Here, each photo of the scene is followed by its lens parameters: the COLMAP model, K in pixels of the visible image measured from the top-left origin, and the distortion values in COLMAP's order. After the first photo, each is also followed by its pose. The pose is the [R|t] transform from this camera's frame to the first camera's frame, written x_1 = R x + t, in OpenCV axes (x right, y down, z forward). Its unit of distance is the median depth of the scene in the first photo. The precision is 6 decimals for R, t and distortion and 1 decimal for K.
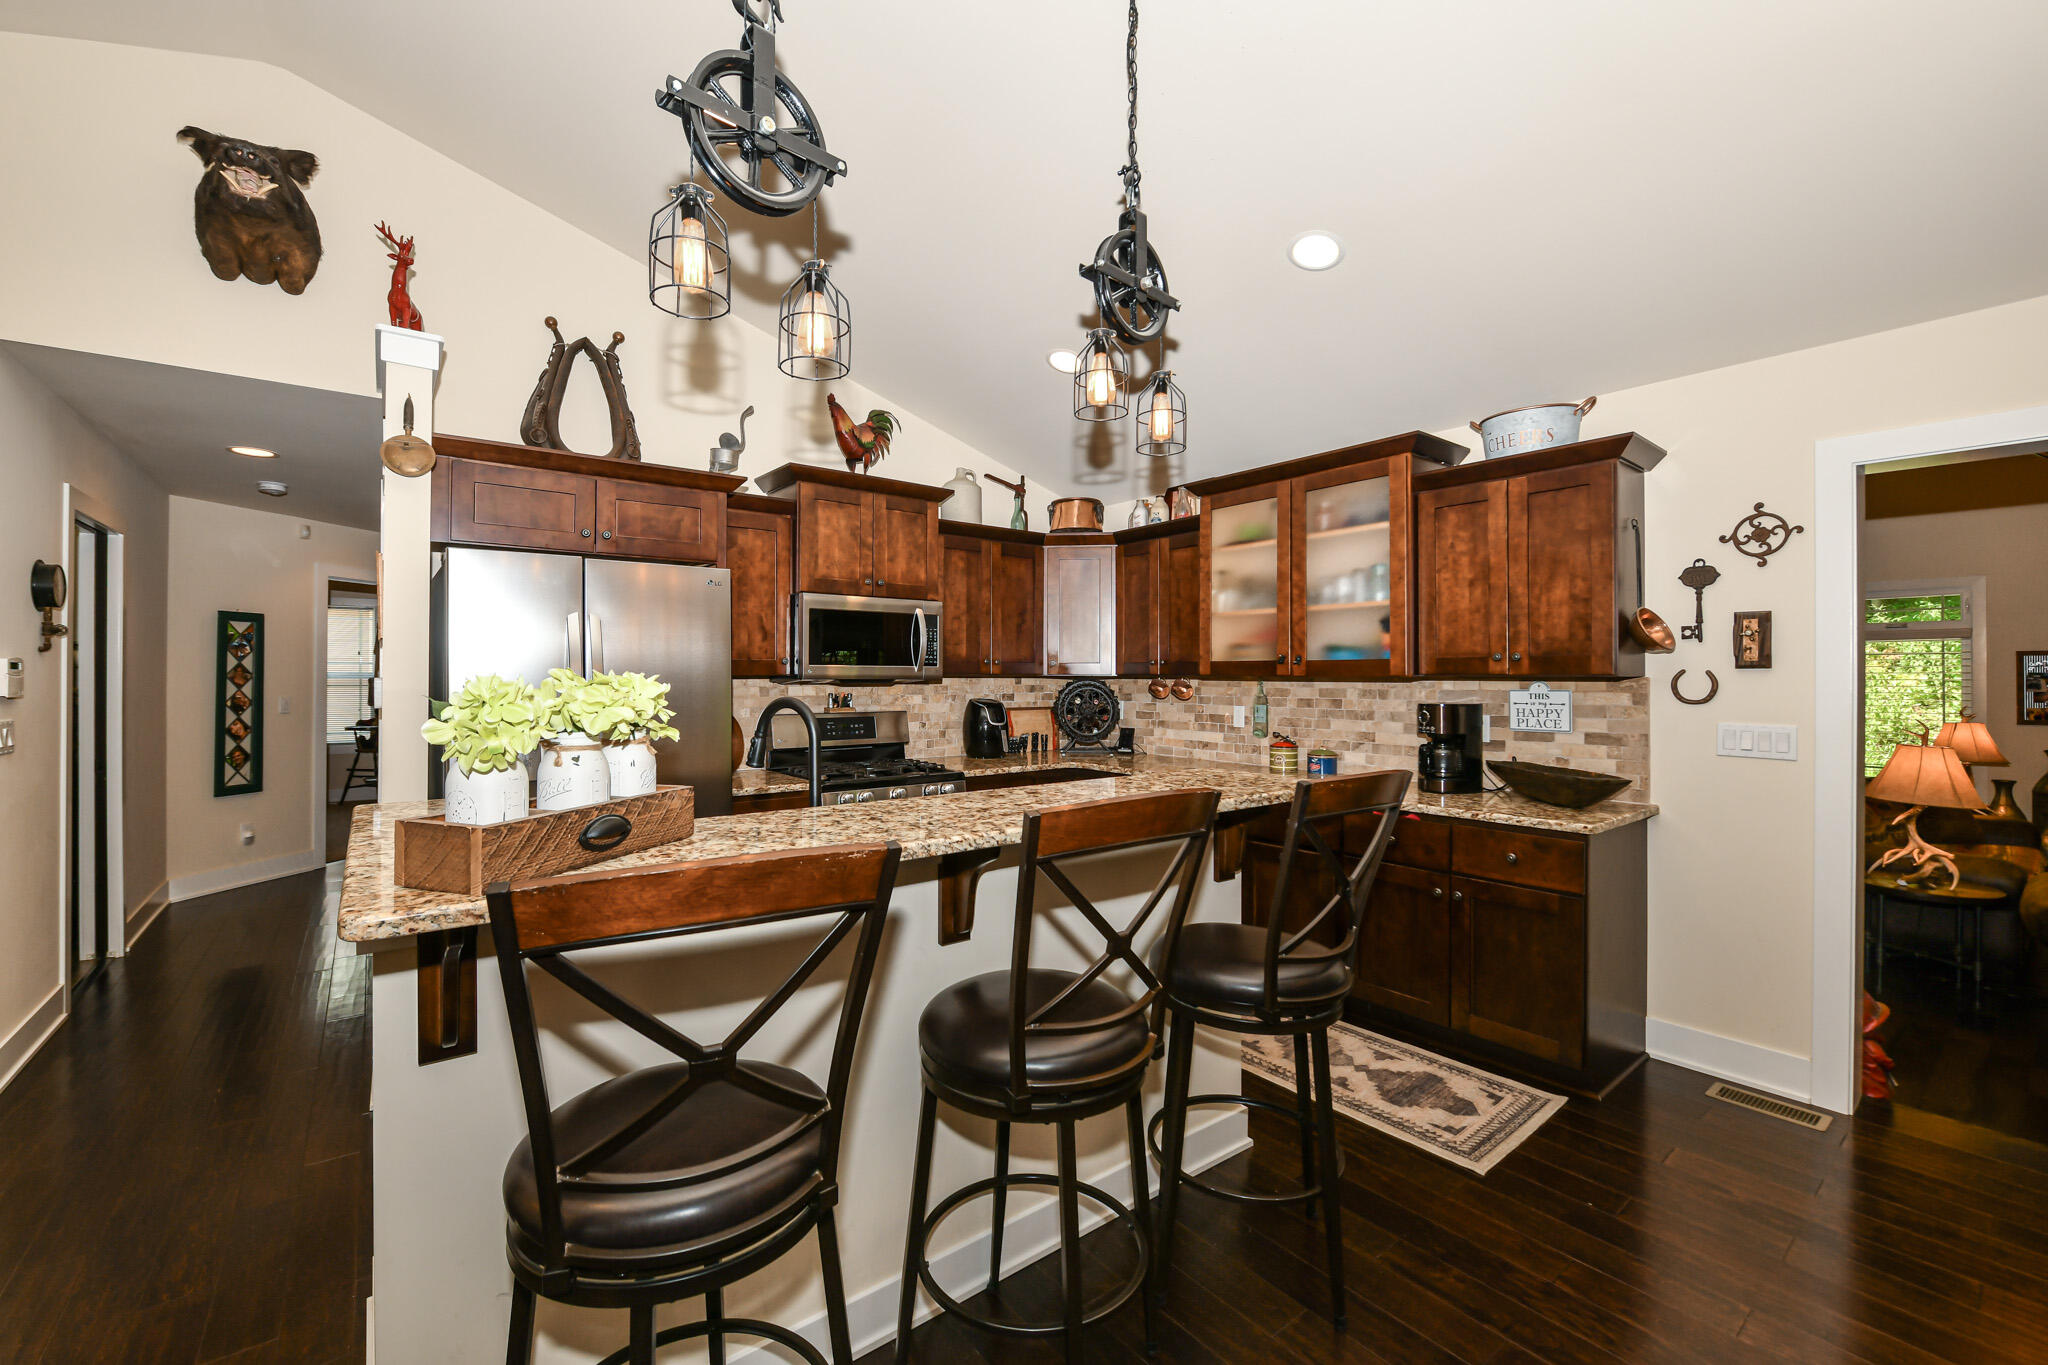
lens RADIAL K [[833.7, 0, 1005.7], [0, 833.7, 672.3], [0, 0, 1]] dist [-0.010082, -0.000262]
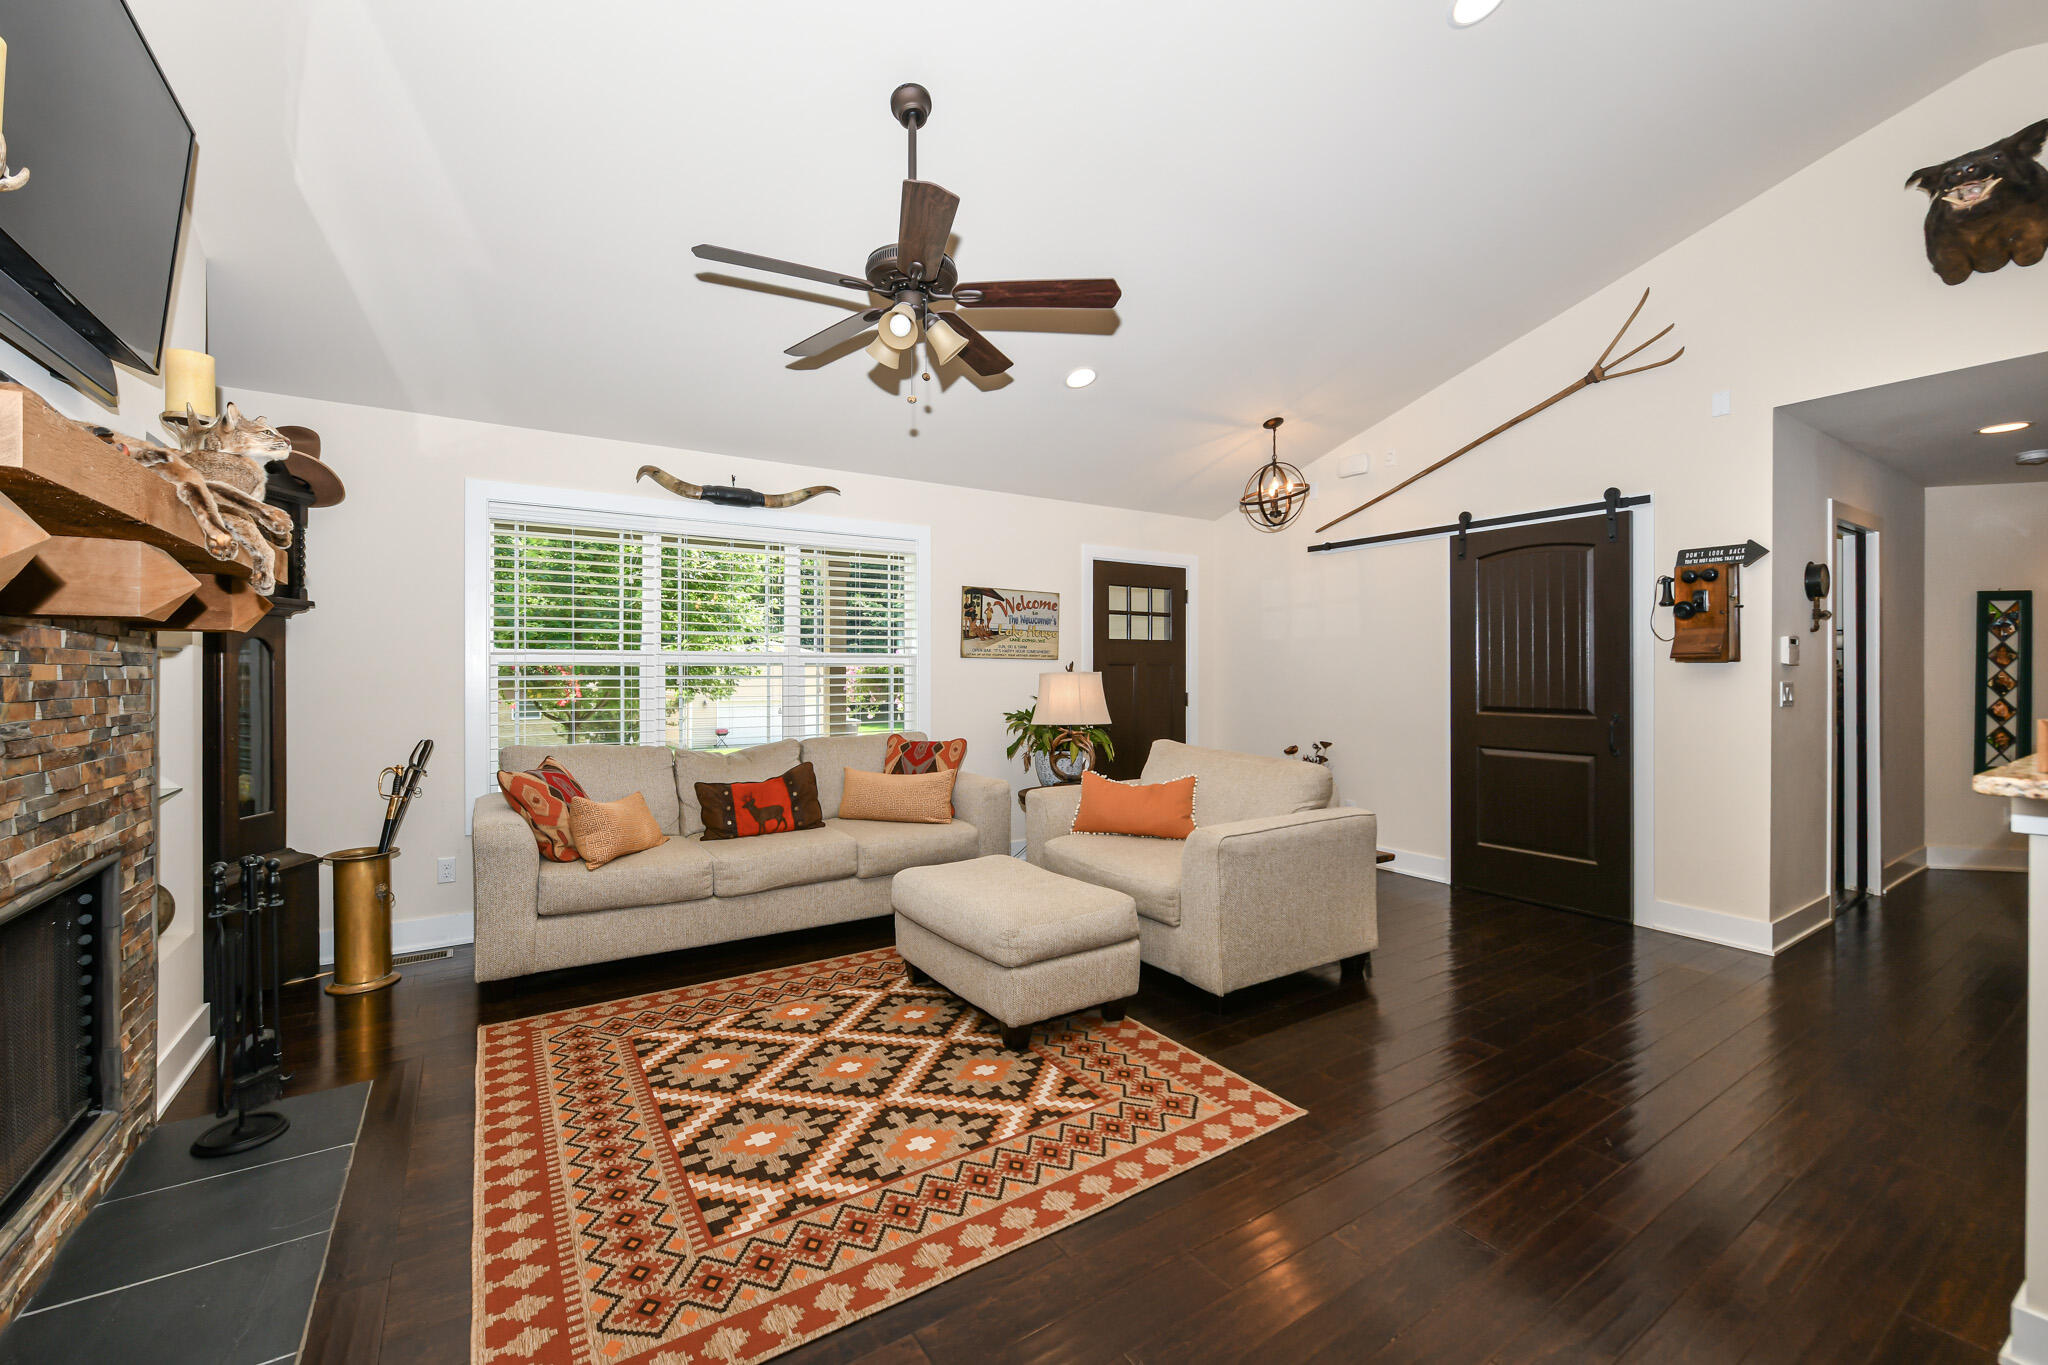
lens RADIAL K [[832.8, 0, 1020.1], [0, 832.8, 671.6], [0, 0, 1]] dist [-0.005093, -0.000260]
pose [[-0.069550, -0.003345, -0.997573, 0.198644], [0.002260, 0.999991, -0.003511, 0.035314], [0.997576, -0.002499, -0.069541, -0.143750]]
